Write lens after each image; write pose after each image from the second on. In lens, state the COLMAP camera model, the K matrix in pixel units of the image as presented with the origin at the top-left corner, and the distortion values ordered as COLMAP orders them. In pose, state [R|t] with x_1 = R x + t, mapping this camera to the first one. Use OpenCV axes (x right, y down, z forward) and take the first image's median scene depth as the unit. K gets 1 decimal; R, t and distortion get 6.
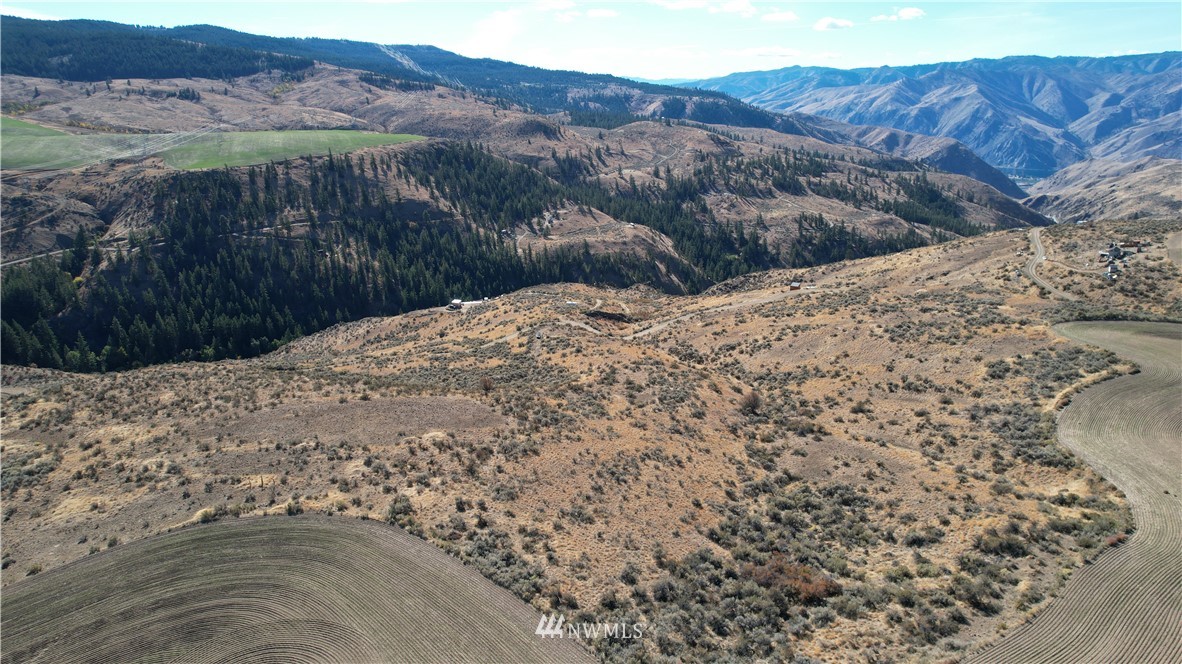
lens RADIAL K [[759.1, 0, 597.0], [0, 759.1, 331.5], [0, 0, 1]] dist [-0.087866, 0.083415]
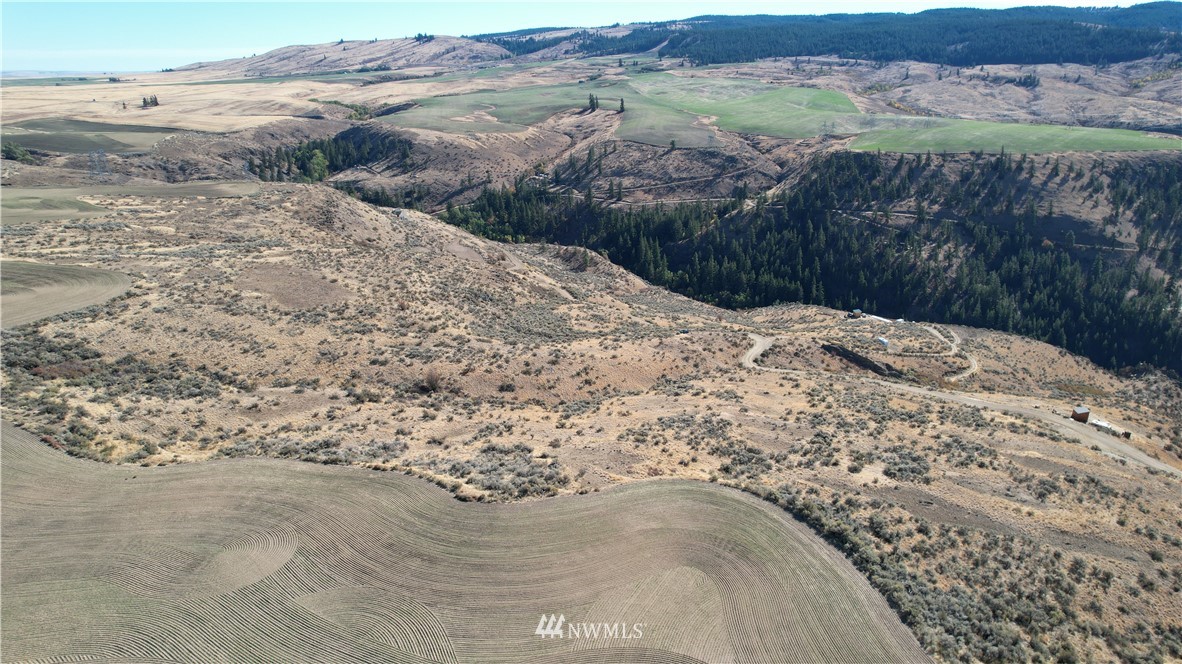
lens RADIAL K [[757.9, 0, 597.0], [0, 757.9, 332.5], [0, 0, 1]] dist [-0.082764, 0.072851]
pose [[0.431245, 0.307584, -0.848186, 0.293673], [-0.287651, 0.937908, 0.193869, -0.062849], [0.855152, 0.160377, 0.492945, 0.152028]]
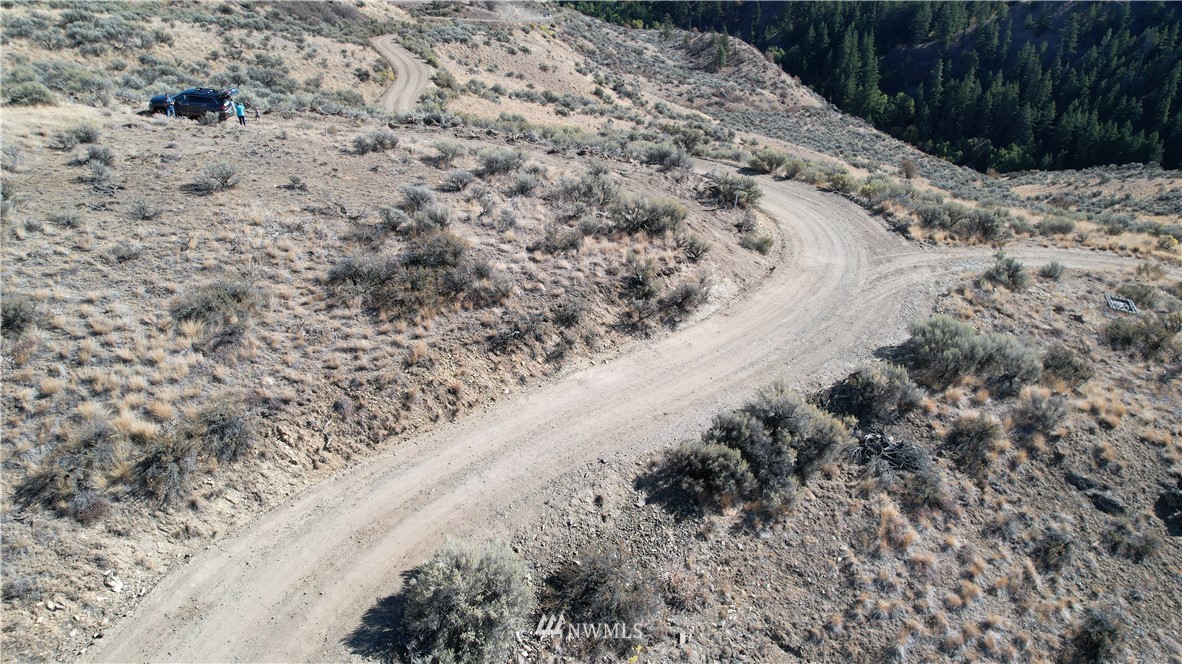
lens RADIAL K [[759.1, 0, 597.0], [0, 759.1, 331.5], [0, 0, 1]] dist [-0.087866, 0.083415]
pose [[0.077644, 0.506817, -0.858550, 0.022416], [-0.317204, 0.828959, 0.460661, -0.017411], [0.945173, 0.236568, 0.225128, 0.410928]]
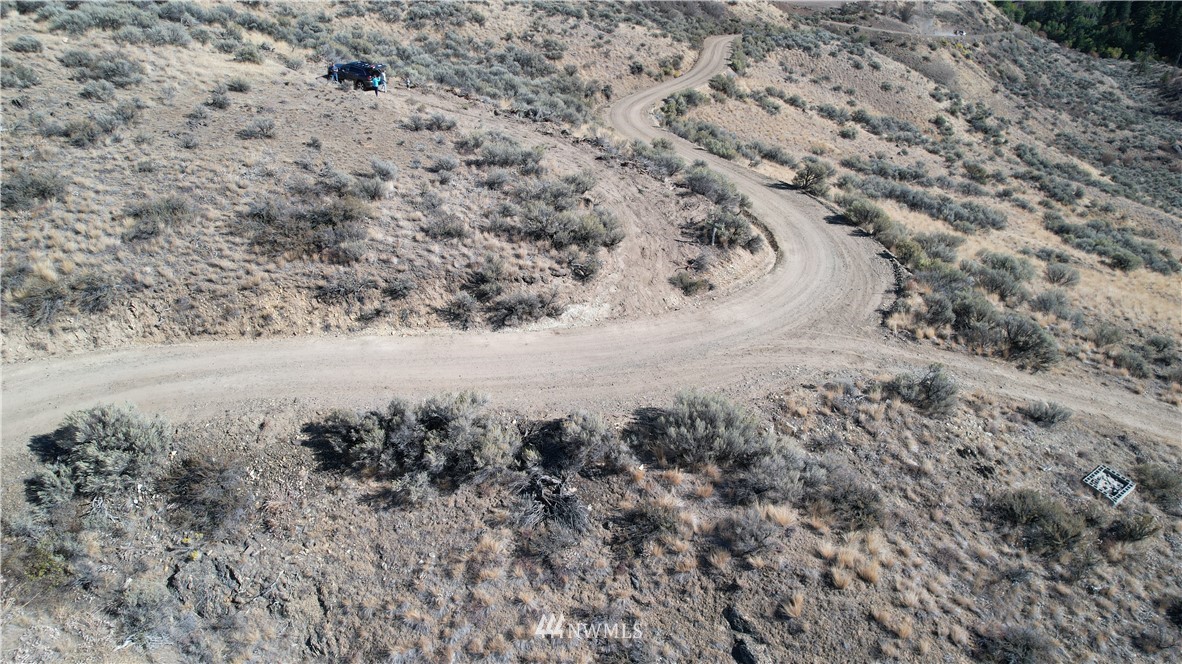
lens RADIAL K [[757.9, 0, 597.0], [0, 757.9, 332.5], [0, 0, 1]] dist [-0.082764, 0.072851]
pose [[-0.476101, 0.449952, -0.755560, 0.018267], [-0.277471, 0.738433, 0.614595, -0.027388], [0.834469, 0.502255, -0.226720, 0.436399]]
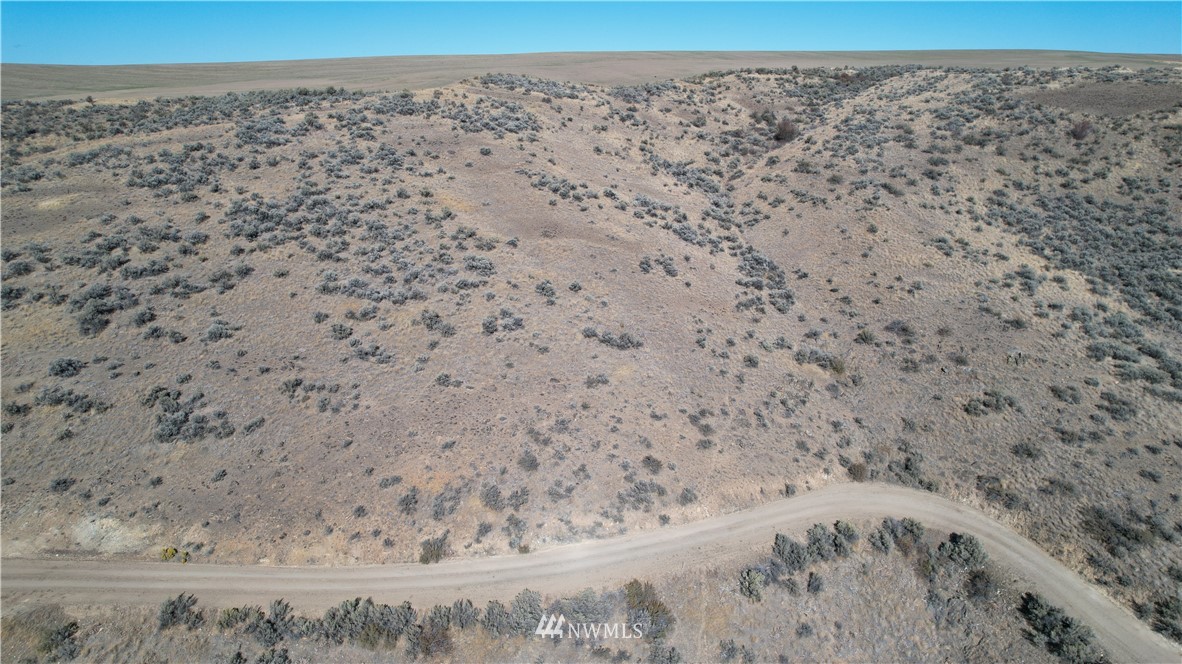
lens RADIAL K [[755.4, 0, 596.7], [0, 755.4, 335.5], [0, 0, 1]] dist [-0.081164, 0.077062]
pose [[-0.943263, -0.101250, 0.316234, 0.022513], [0.108835, 0.805490, 0.582529, -0.073960], [-0.313704, 0.583895, -0.748770, 0.478148]]
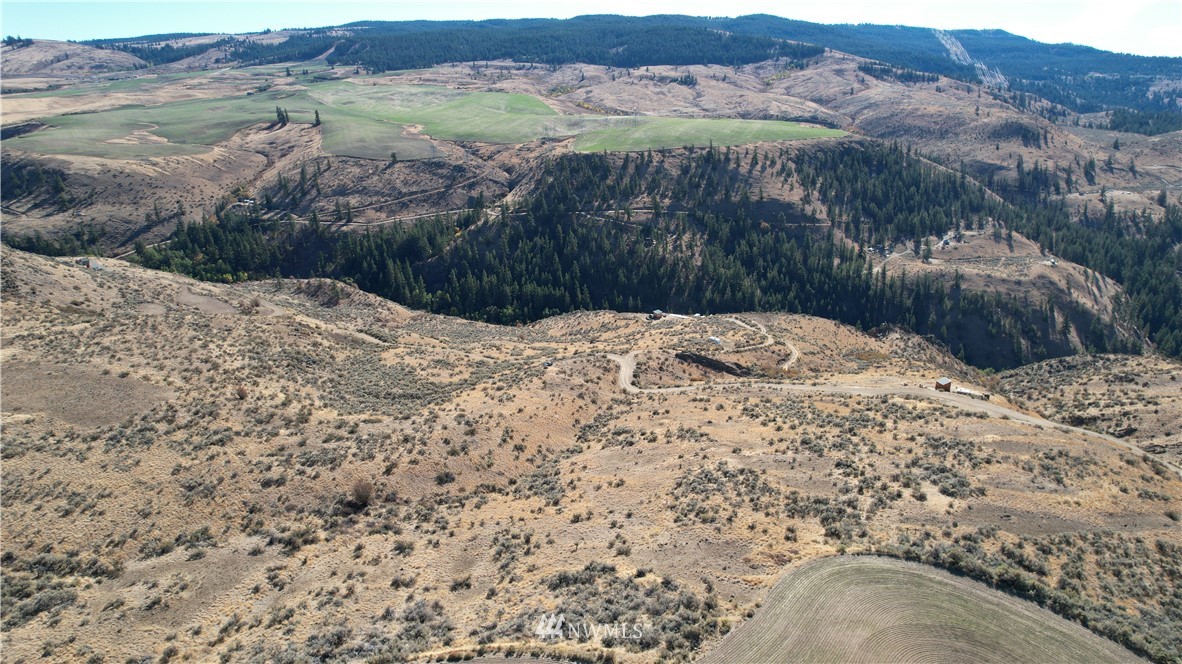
lens RADIAL K [[755.4, 0, 596.7], [0, 755.4, 335.5], [0, 0, 1]] dist [-0.081164, 0.077062]
pose [[0.766260, 0.215015, -0.605487, 0.208288], [-0.200347, 0.975320, 0.092802, -0.050719], [0.610498, 0.050197, 0.790426, 0.113838]]
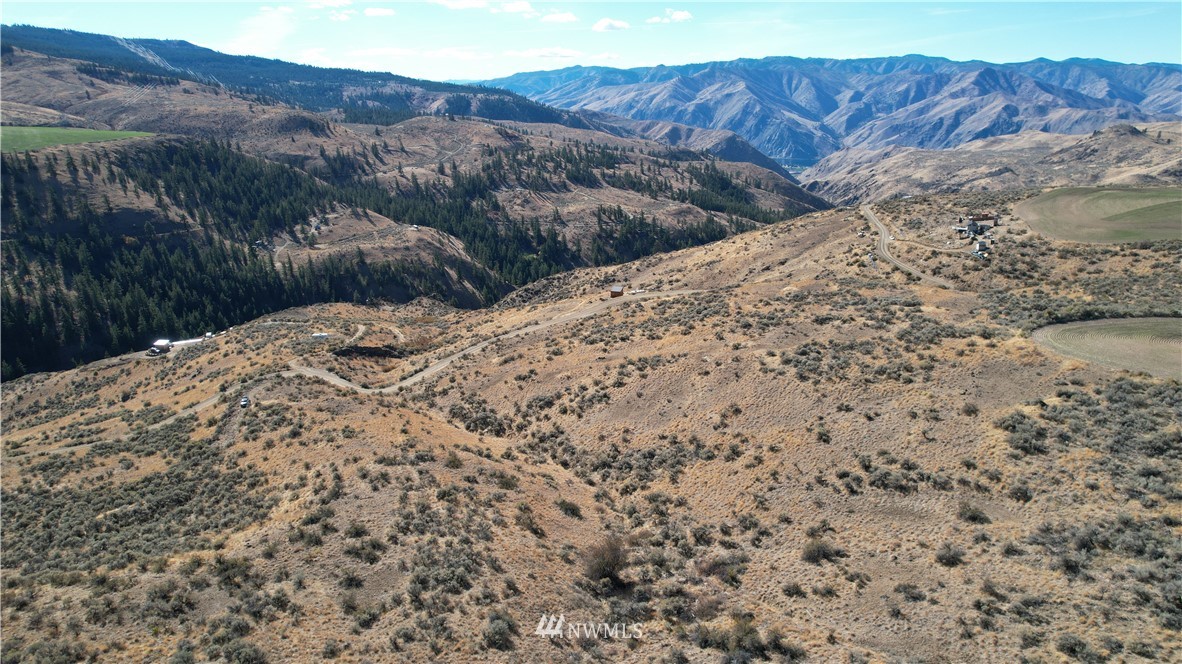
lens RADIAL K [[759.1, 0, 597.0], [0, 759.1, 331.5], [0, 0, 1]] dist [-0.087866, 0.083415]
pose [[0.963559, -0.081671, 0.254723, 0.020665], [0.081996, 0.996589, 0.009364, -0.013783], [-0.254619, 0.011864, 0.966969, 0.126609]]
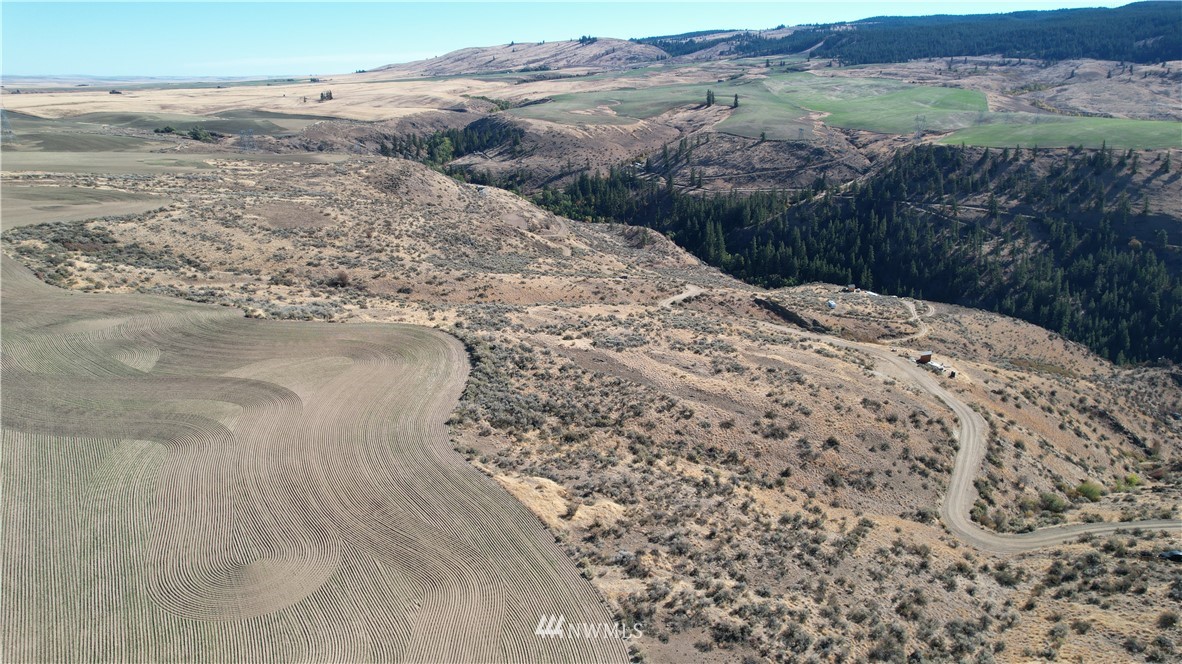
lens RADIAL K [[759.1, 0, 597.0], [0, 759.1, 331.5], [0, 0, 1]] dist [-0.087866, 0.083415]
pose [[0.221371, 0.325086, -0.919410, 0.399313], [-0.306241, 0.918281, 0.250952, -0.078398], [0.925857, 0.226008, 0.302835, 0.245736]]
